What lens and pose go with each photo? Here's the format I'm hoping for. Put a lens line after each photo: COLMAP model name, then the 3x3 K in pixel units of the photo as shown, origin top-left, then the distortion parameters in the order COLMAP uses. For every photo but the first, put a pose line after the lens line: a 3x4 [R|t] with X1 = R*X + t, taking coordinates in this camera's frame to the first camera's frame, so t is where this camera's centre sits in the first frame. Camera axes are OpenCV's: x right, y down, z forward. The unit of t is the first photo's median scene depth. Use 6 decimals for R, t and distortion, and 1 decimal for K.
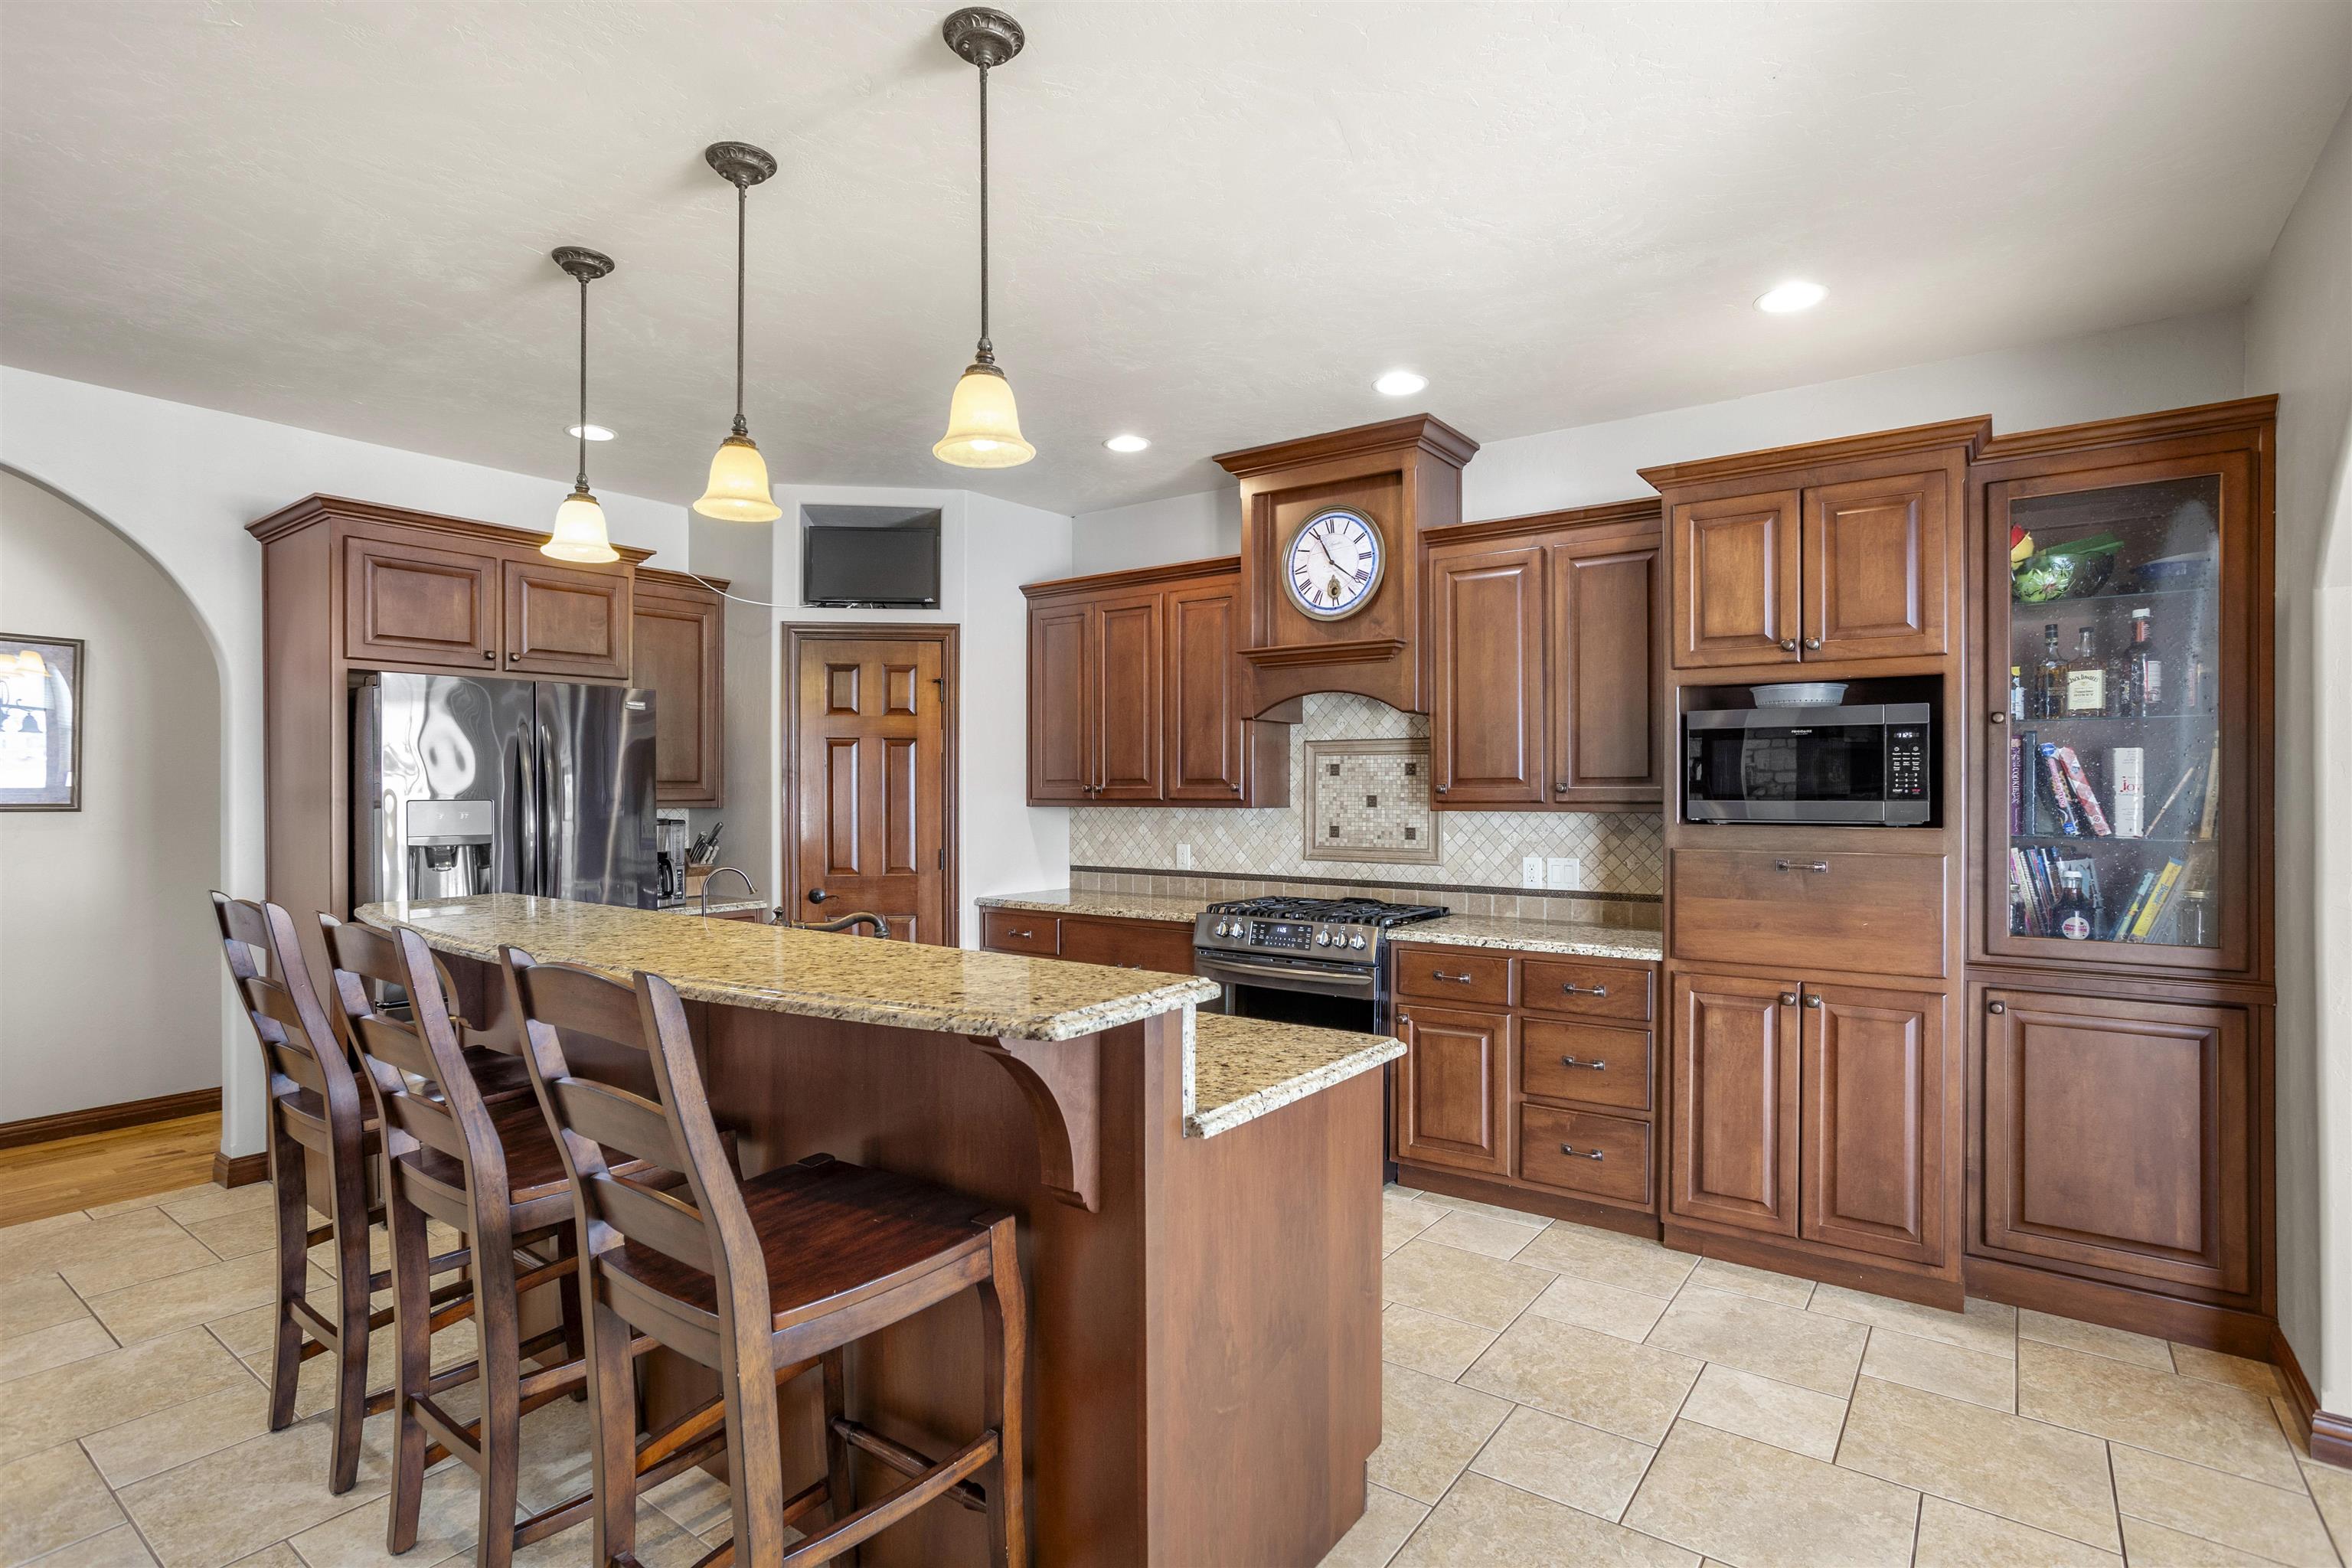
lens RADIAL K [[1160.4, 0, 1179.2], [0, 1160.4, 794.5], [0, 0, 1]] dist [-0.005068, 0.003098]
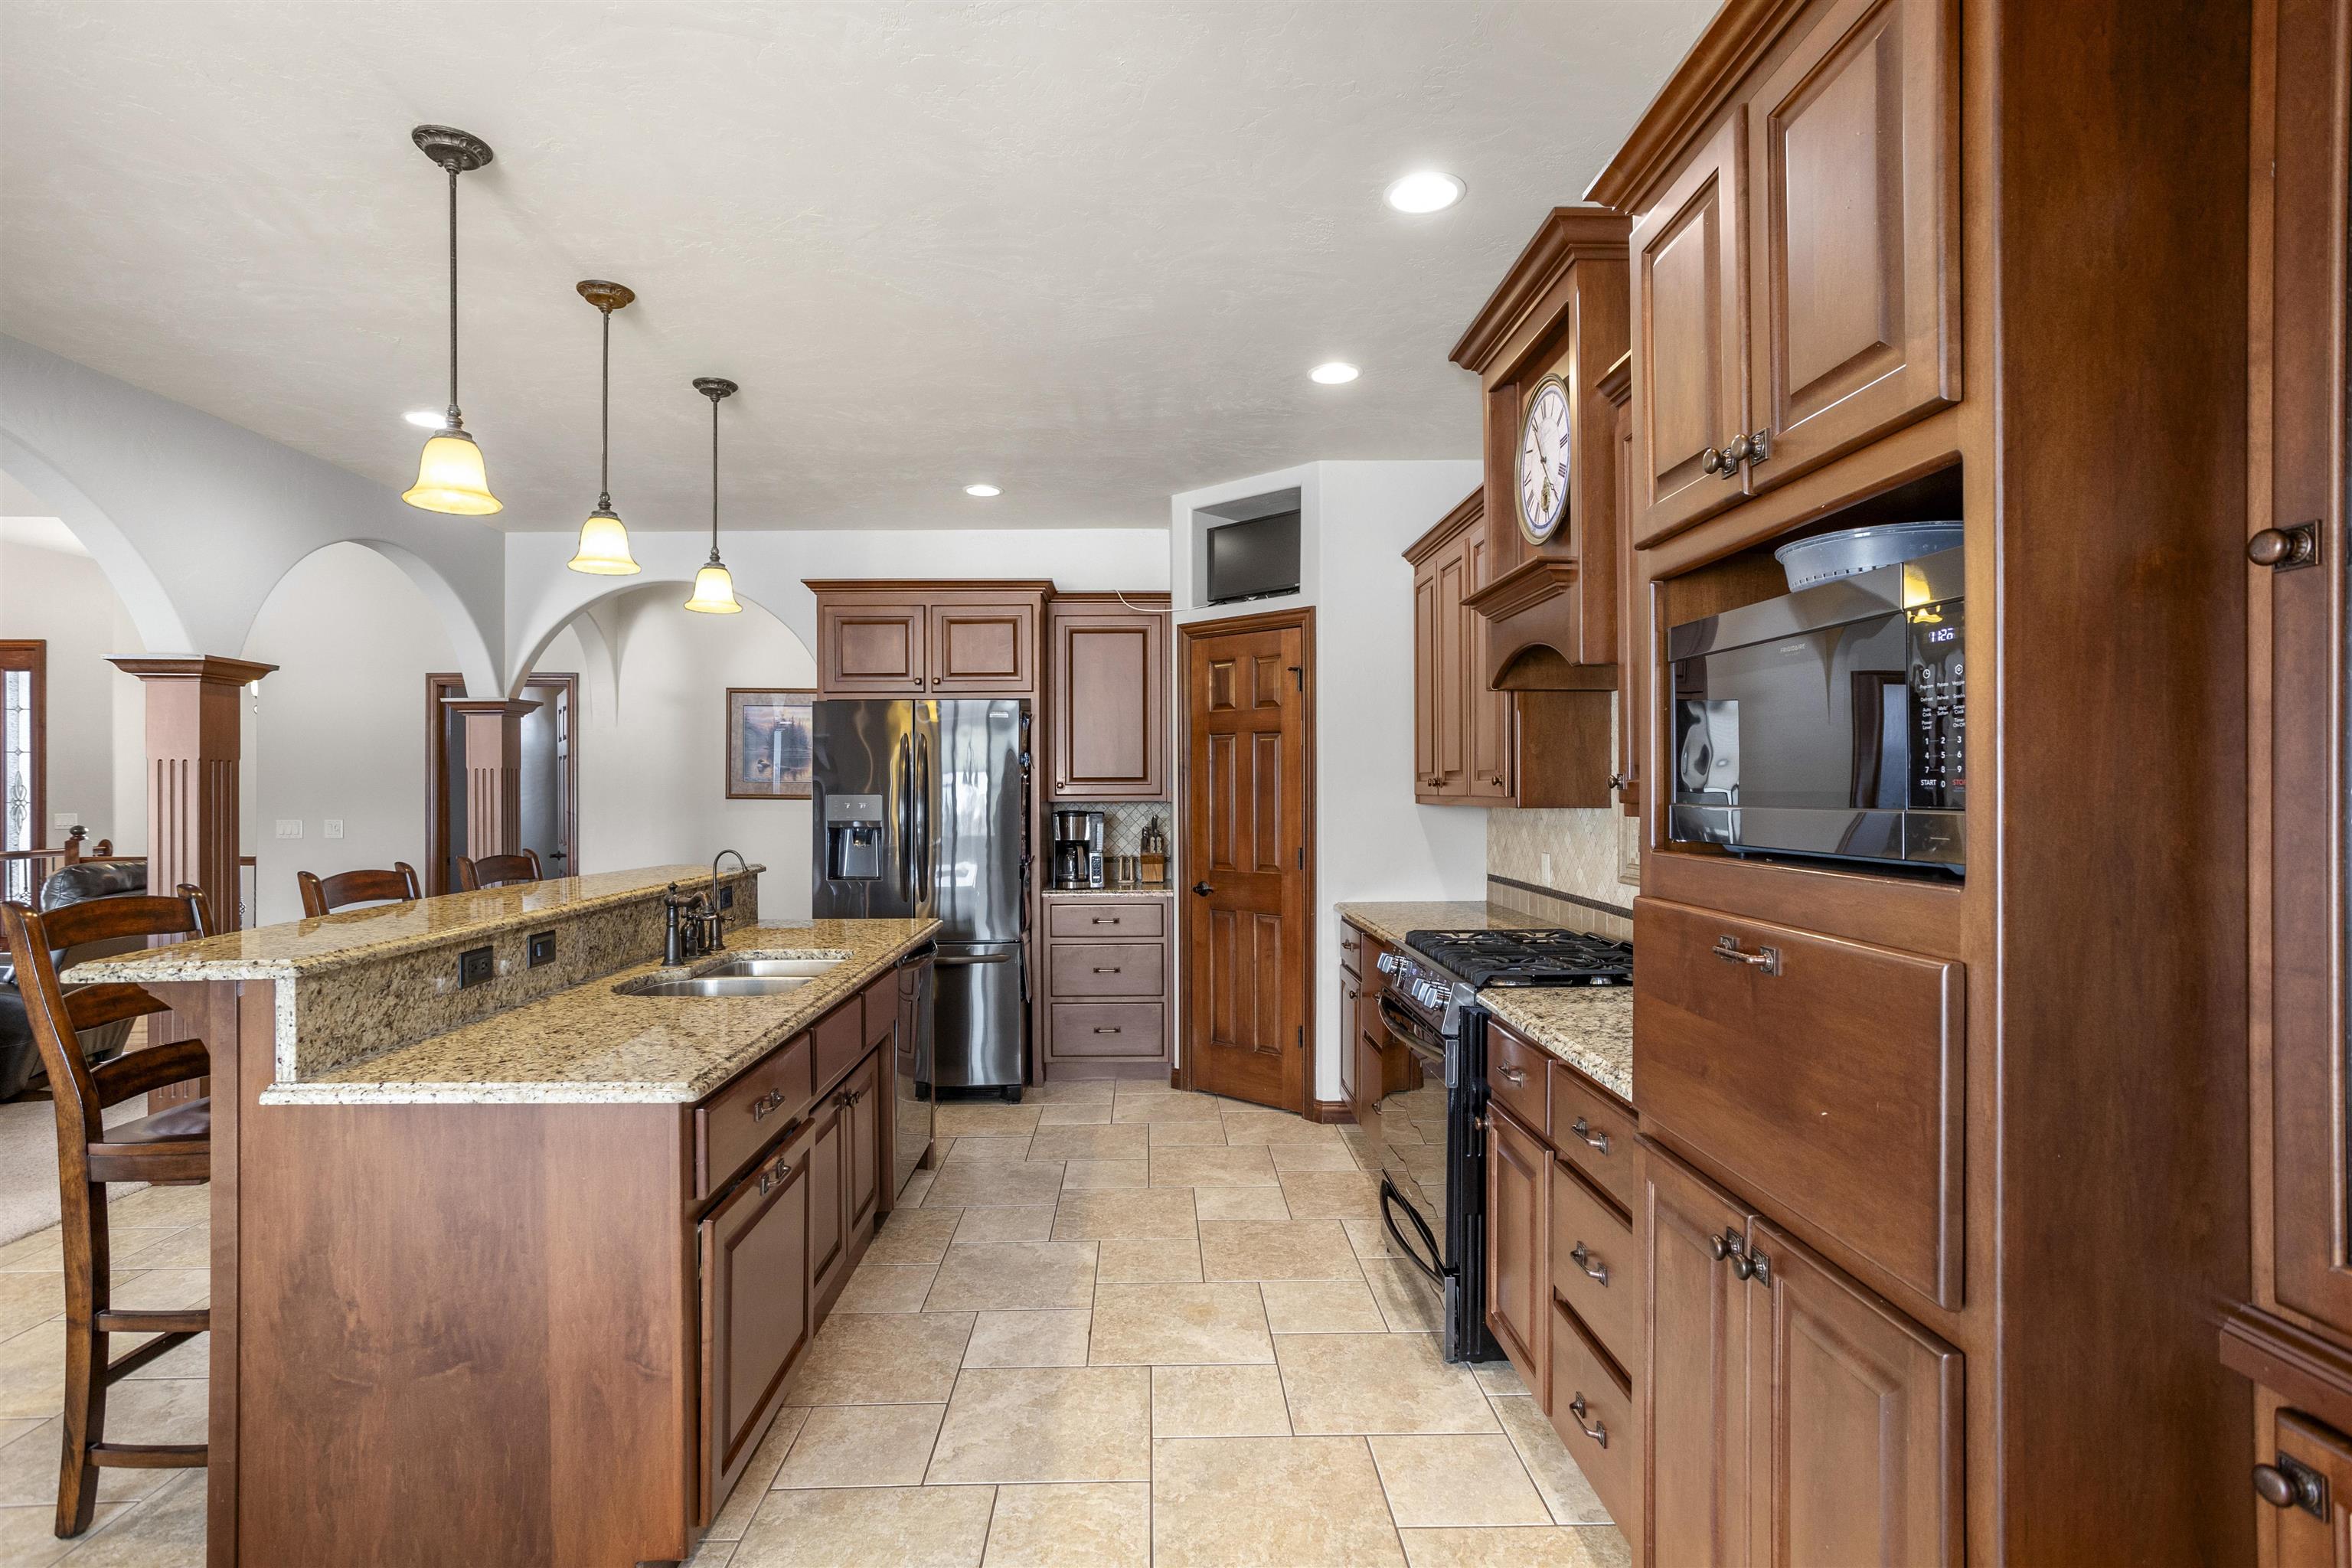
lens RADIAL K [[1160.4, 0, 1179.6], [0, 1160.4, 786.7], [0, 0, 1]] dist [-0.005068, 0.003098]
pose [[0.608570, 0.002501, -0.793496, 0.513888], [-0.002512, 0.999996, 0.001226, -0.003031], [0.793496, 0.001247, 0.608574, 0.370824]]
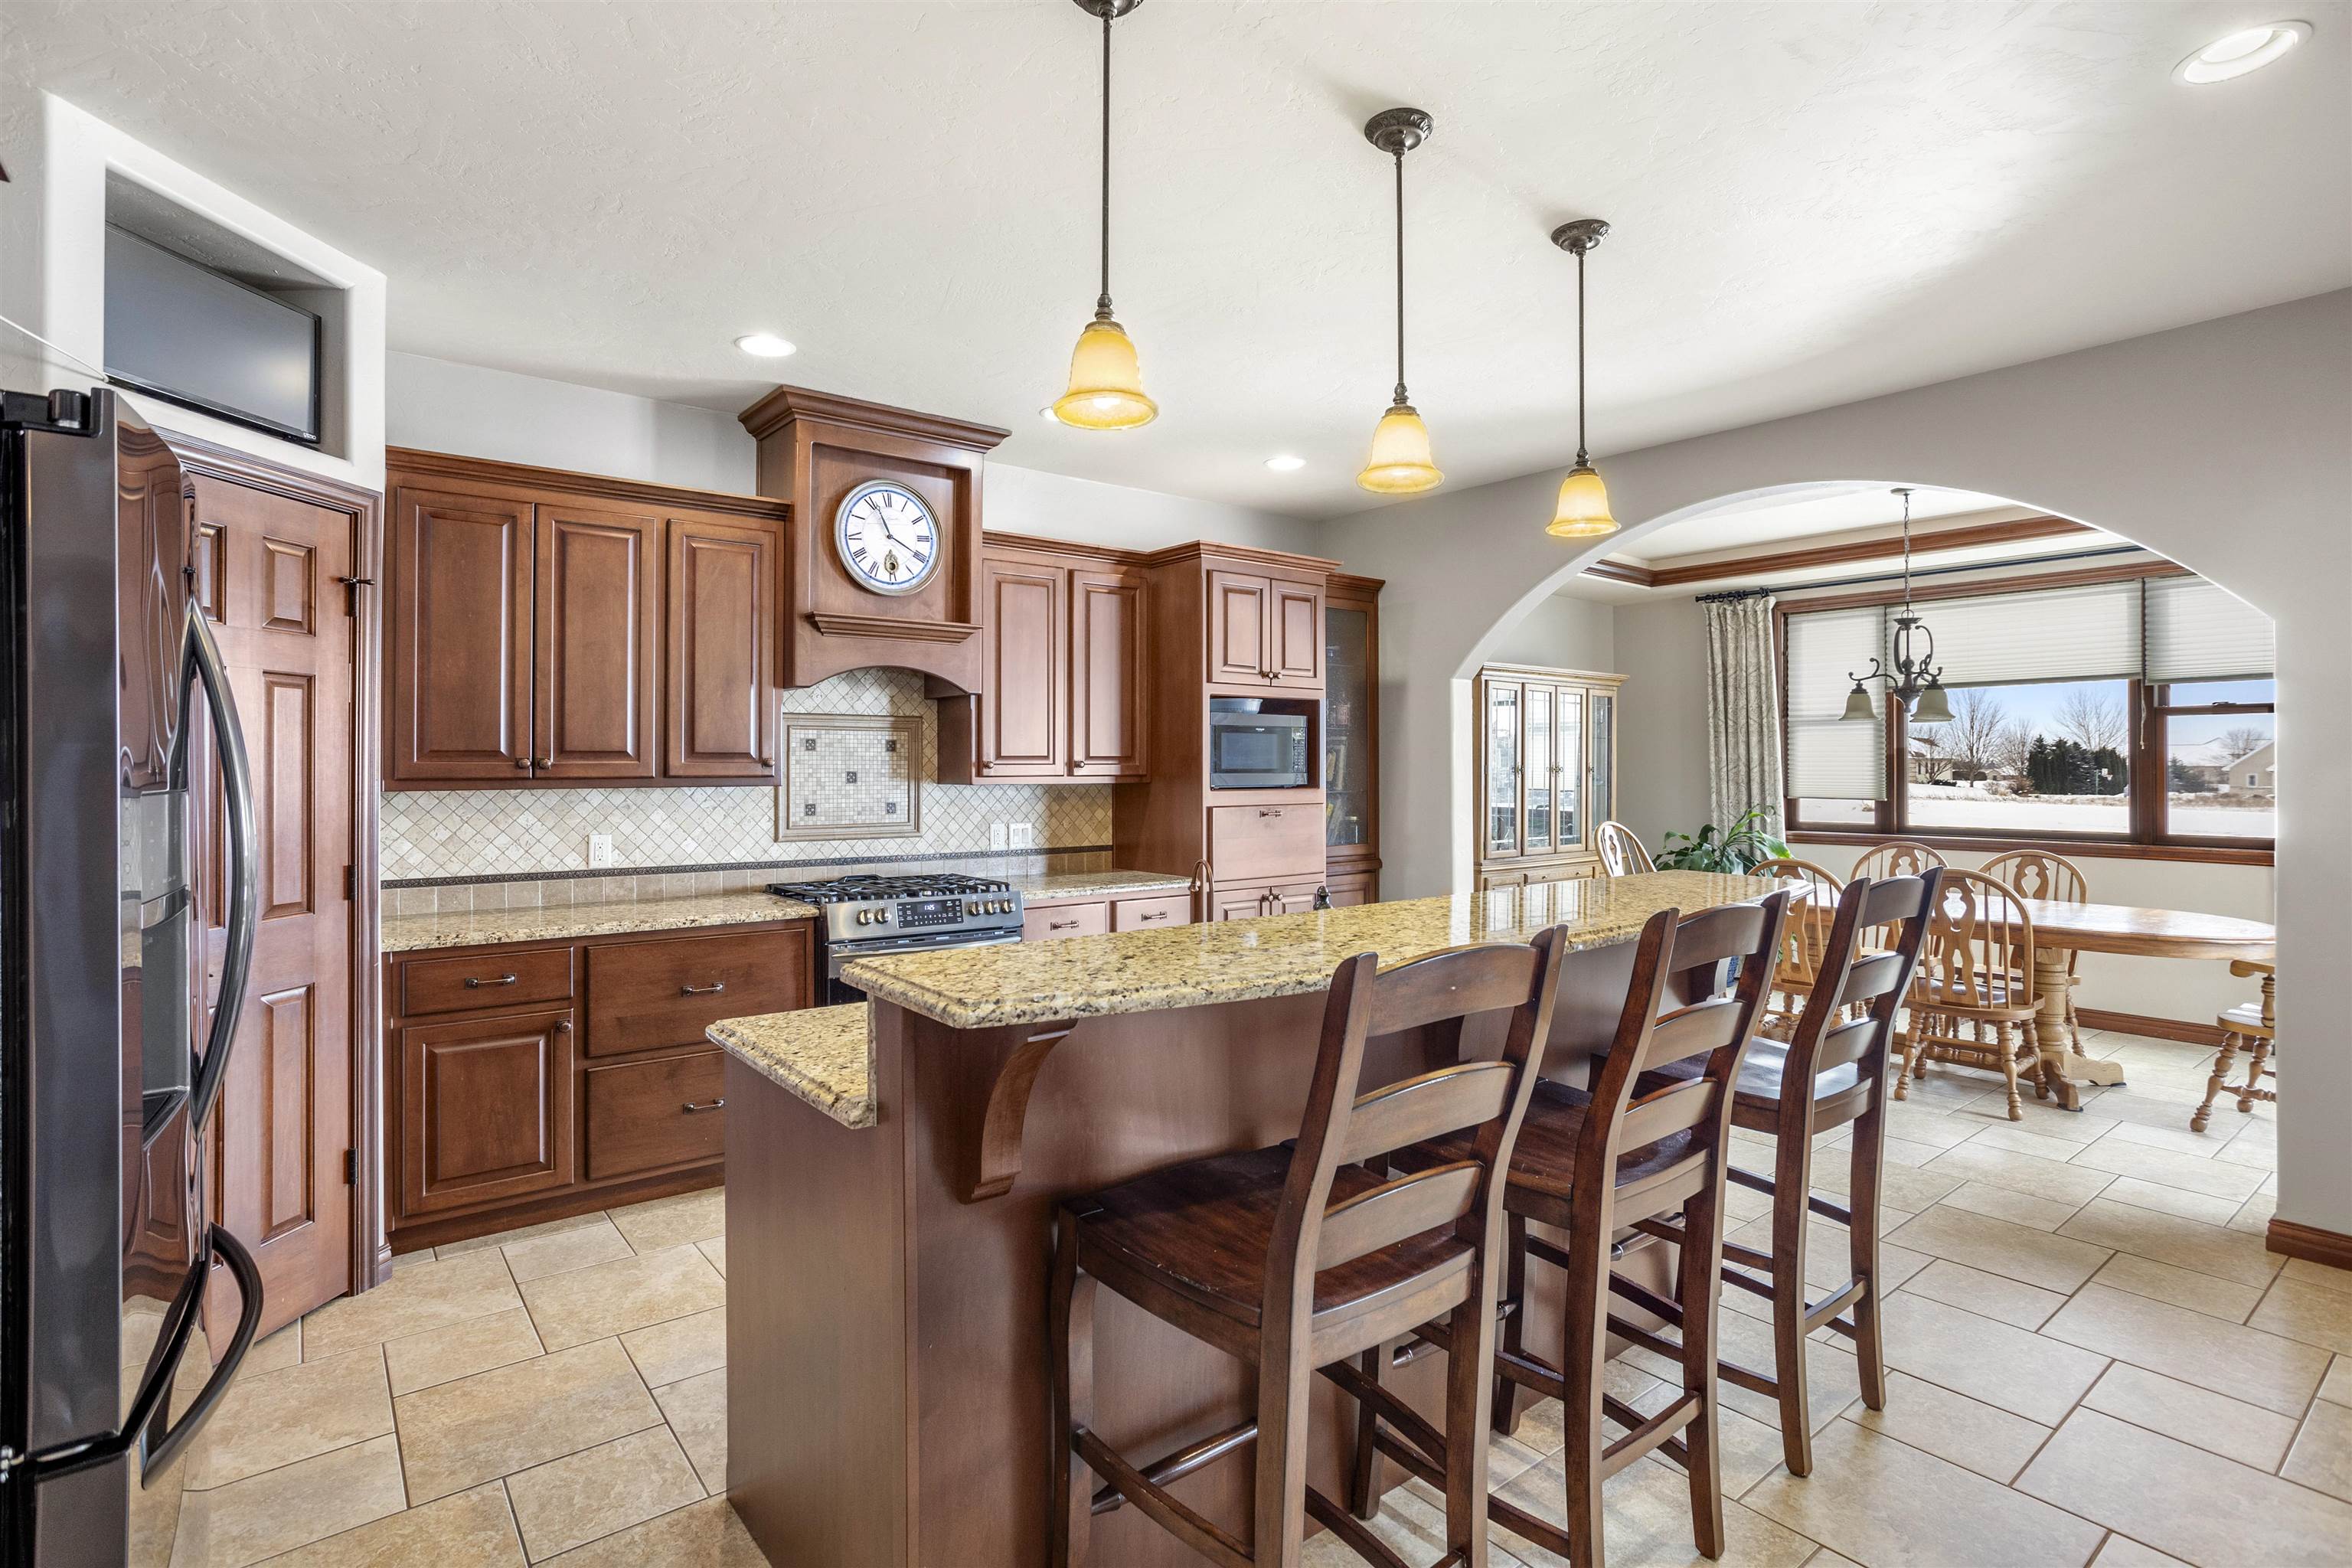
lens RADIAL K [[1160.4, 0, 1156.3], [0, 1160.4, 761.1], [0, 0, 1]] dist [-0.005068, 0.003098]
pose [[0.278078, 0.004638, 0.960547, -0.701497], [0.001574, 0.999985, -0.005284, -0.002385], [-0.960557, 0.002981, 0.278067, 0.469124]]
